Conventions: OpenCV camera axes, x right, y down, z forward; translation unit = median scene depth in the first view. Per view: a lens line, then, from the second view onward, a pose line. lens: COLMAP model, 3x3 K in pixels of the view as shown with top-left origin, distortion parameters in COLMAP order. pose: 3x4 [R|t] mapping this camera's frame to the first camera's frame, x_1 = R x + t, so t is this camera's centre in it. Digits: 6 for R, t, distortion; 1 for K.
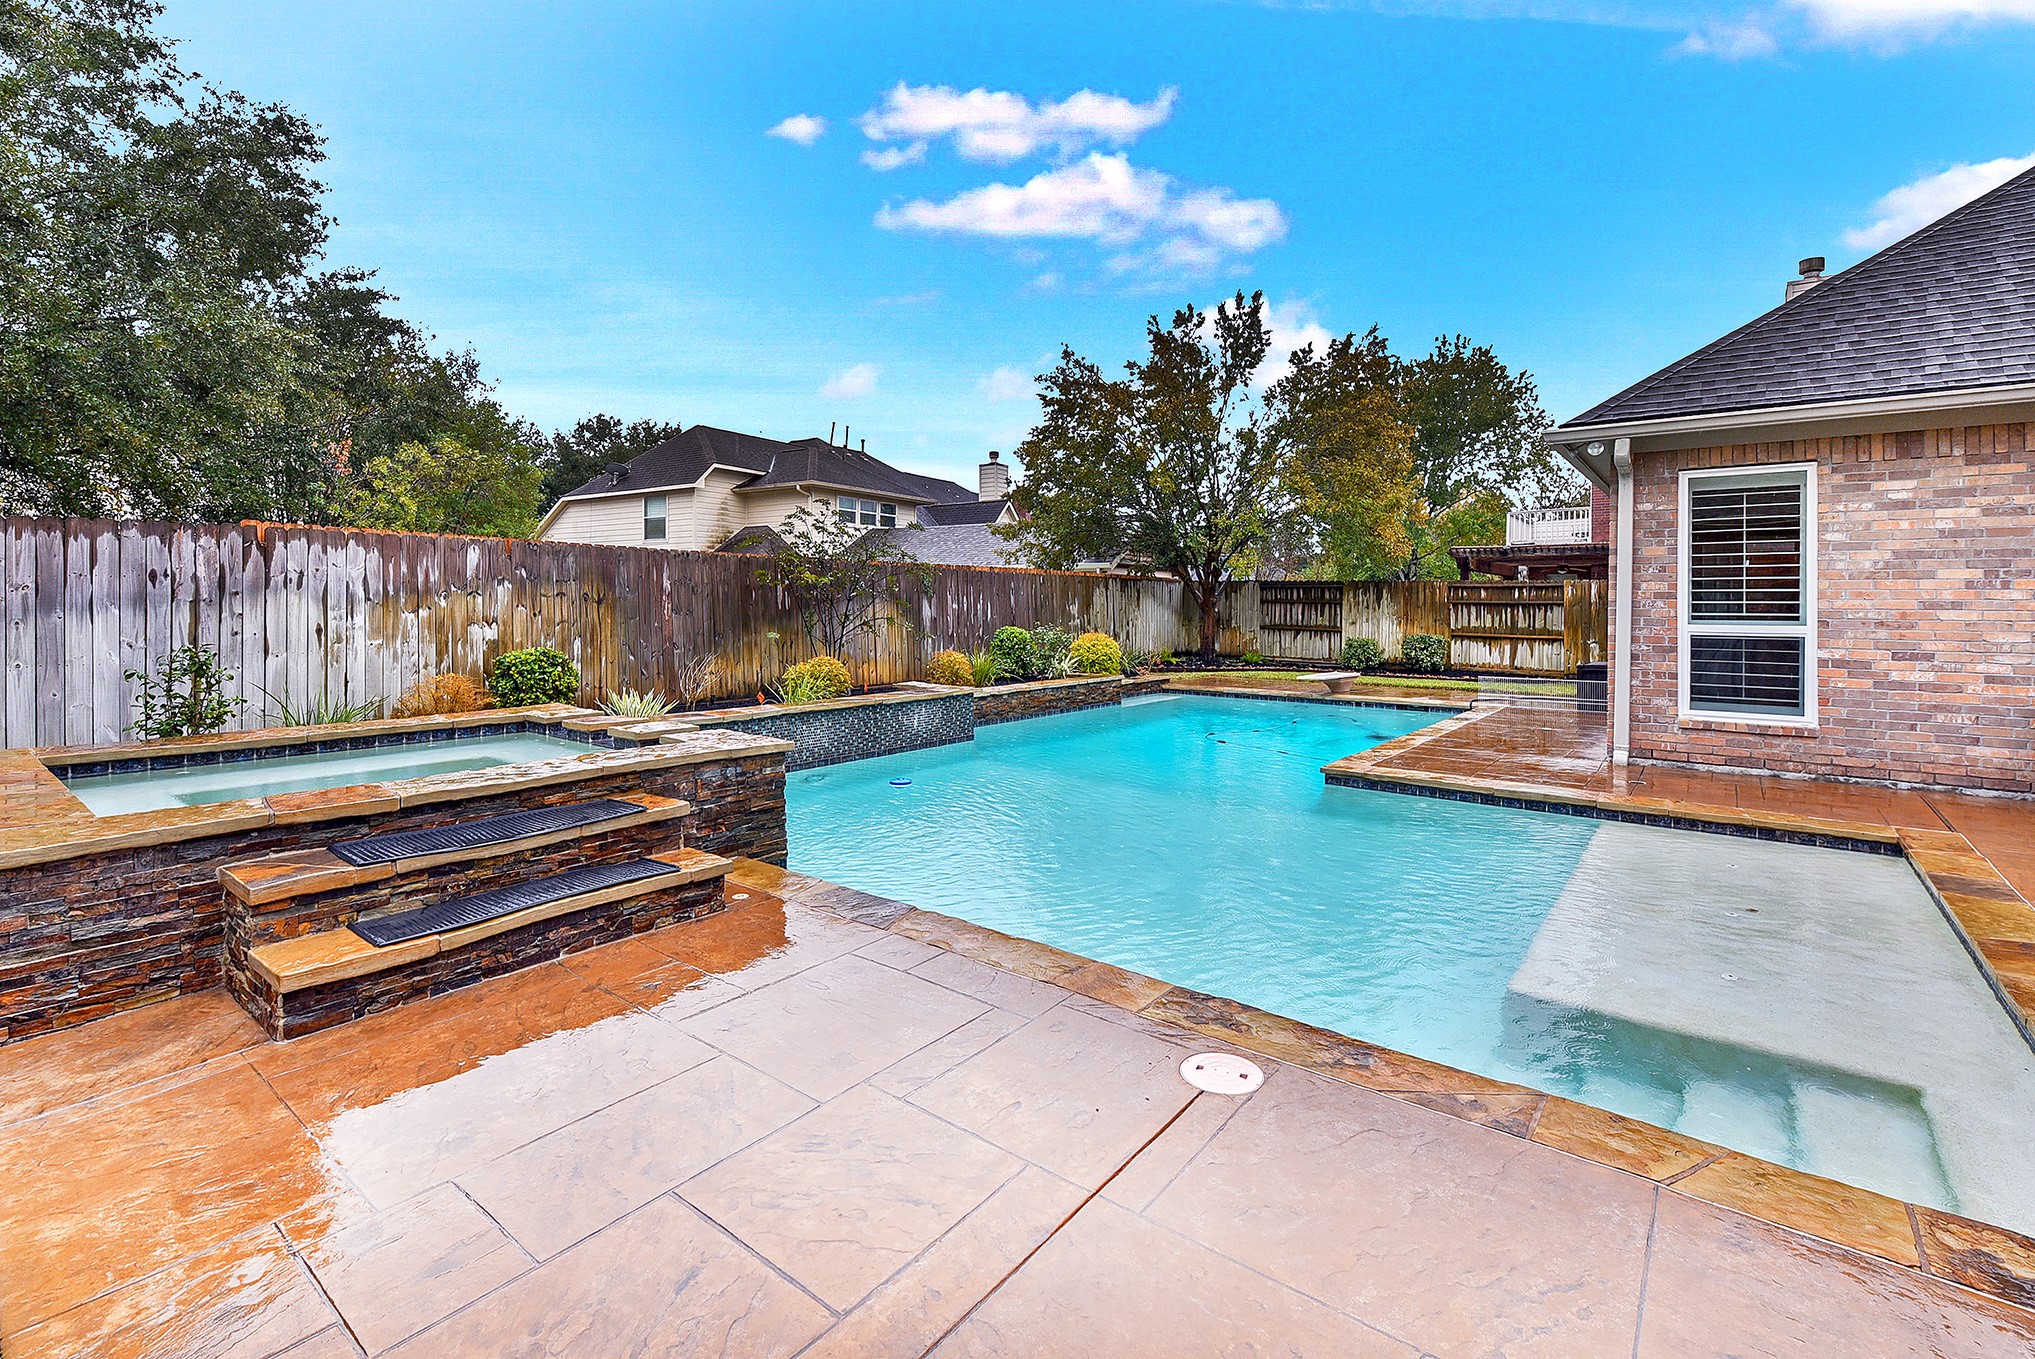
lens RADIAL K [[898.9, 0, 1042.5], [0, 898.9, 613.8], [0, 0, 1]] dist [0.007975, -0.000425]
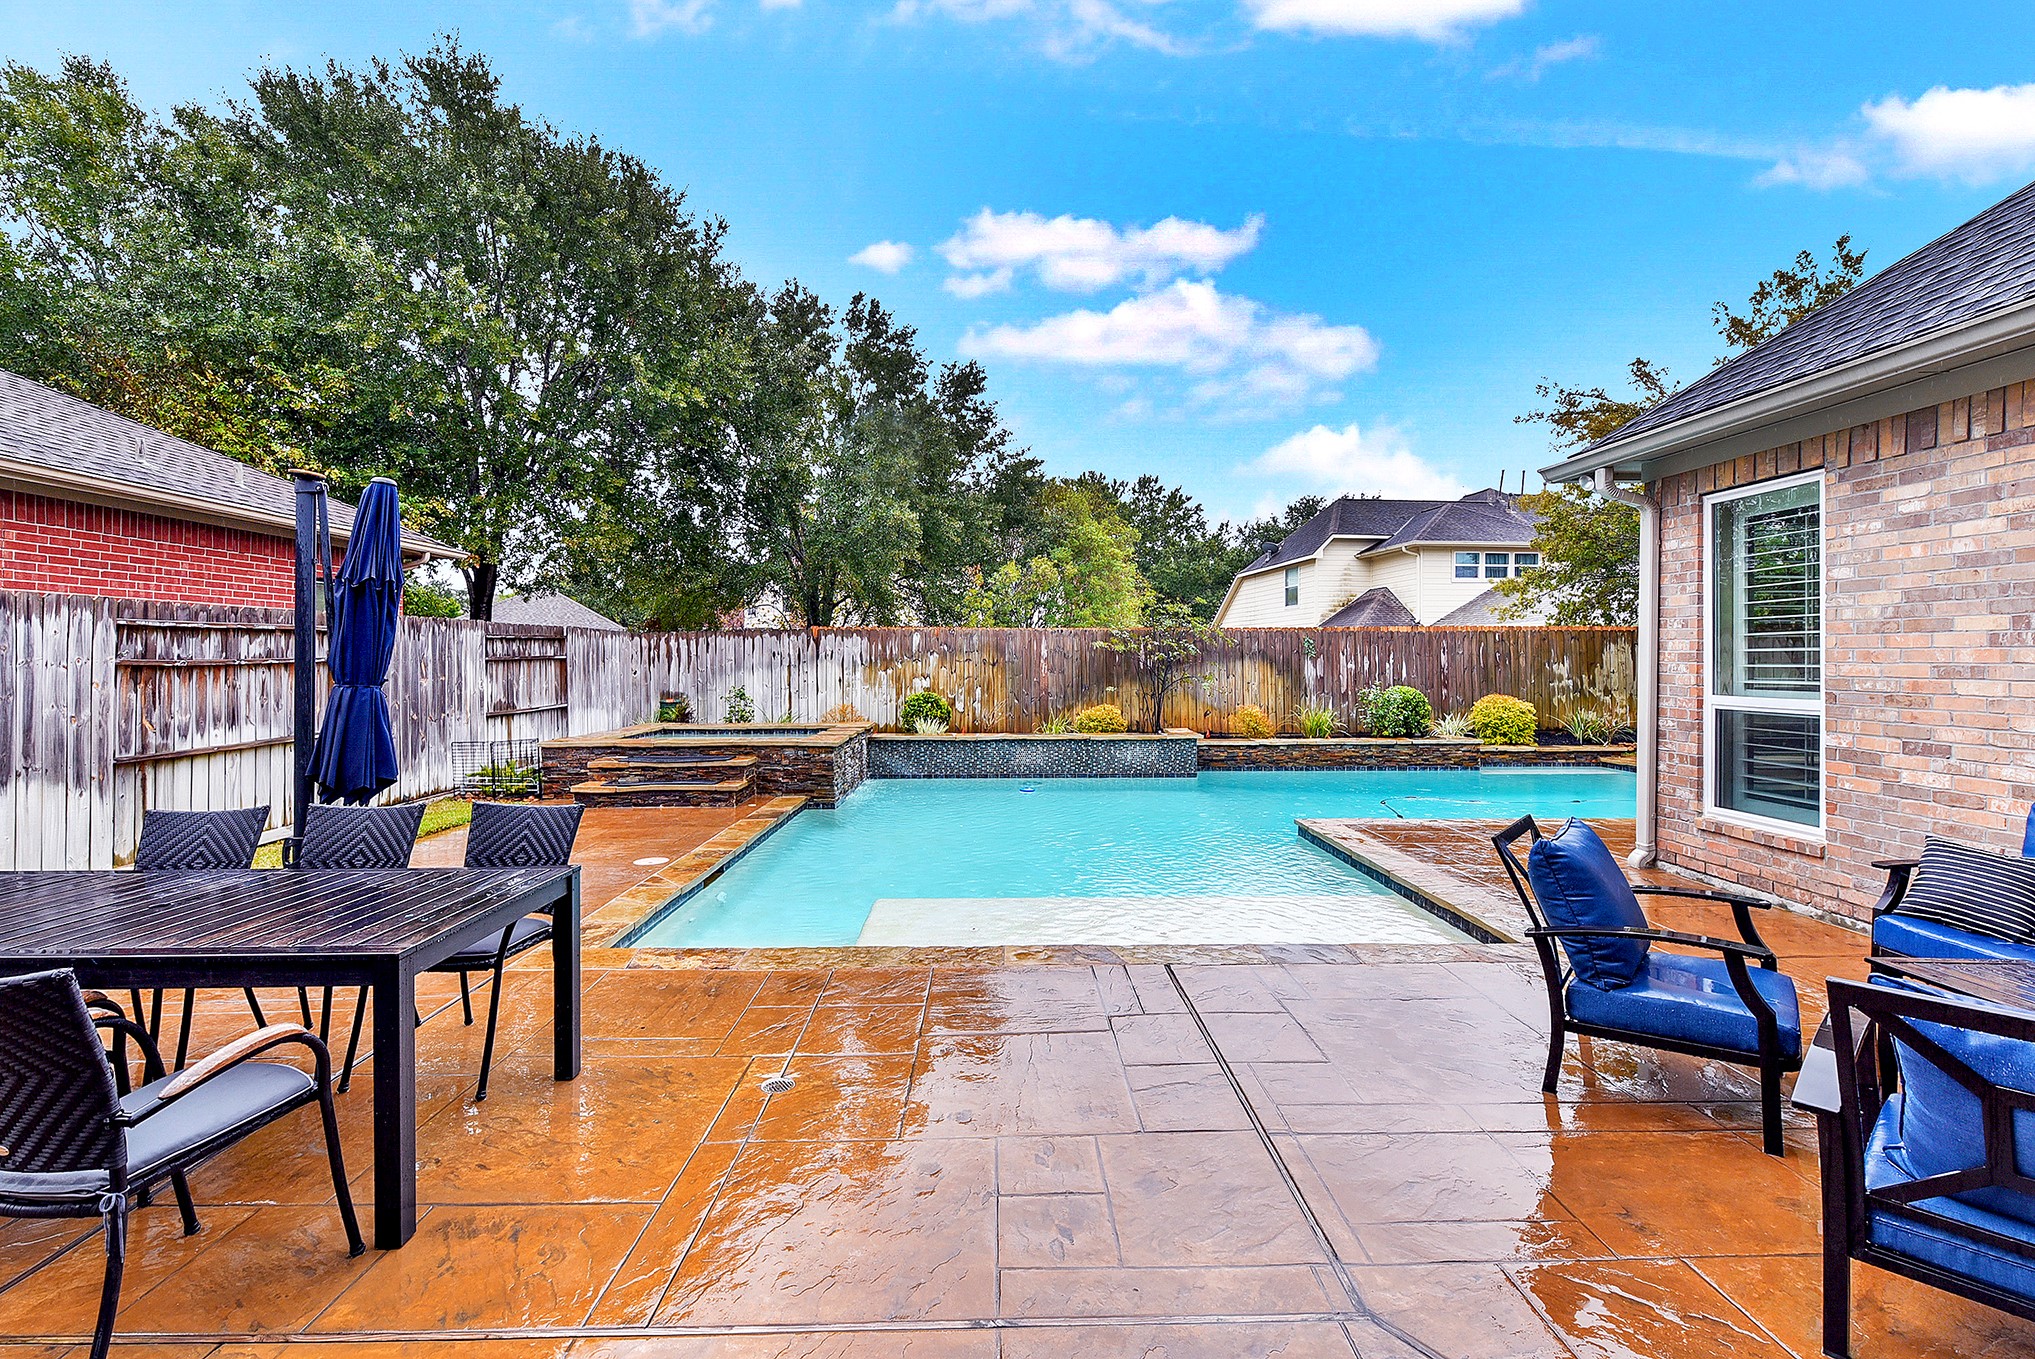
lens RADIAL K [[898.9, 0, 1034.4], [0, 898.9, 666.8], [0, 0, 1]] dist [0.007975, -0.000425]
pose [[0.641318, 0.000815, -0.767275, 1.014607], [-0.003522, 0.999992, -0.001881, -0.009253], [0.767267, 0.003909, 0.641316, 0.076032]]
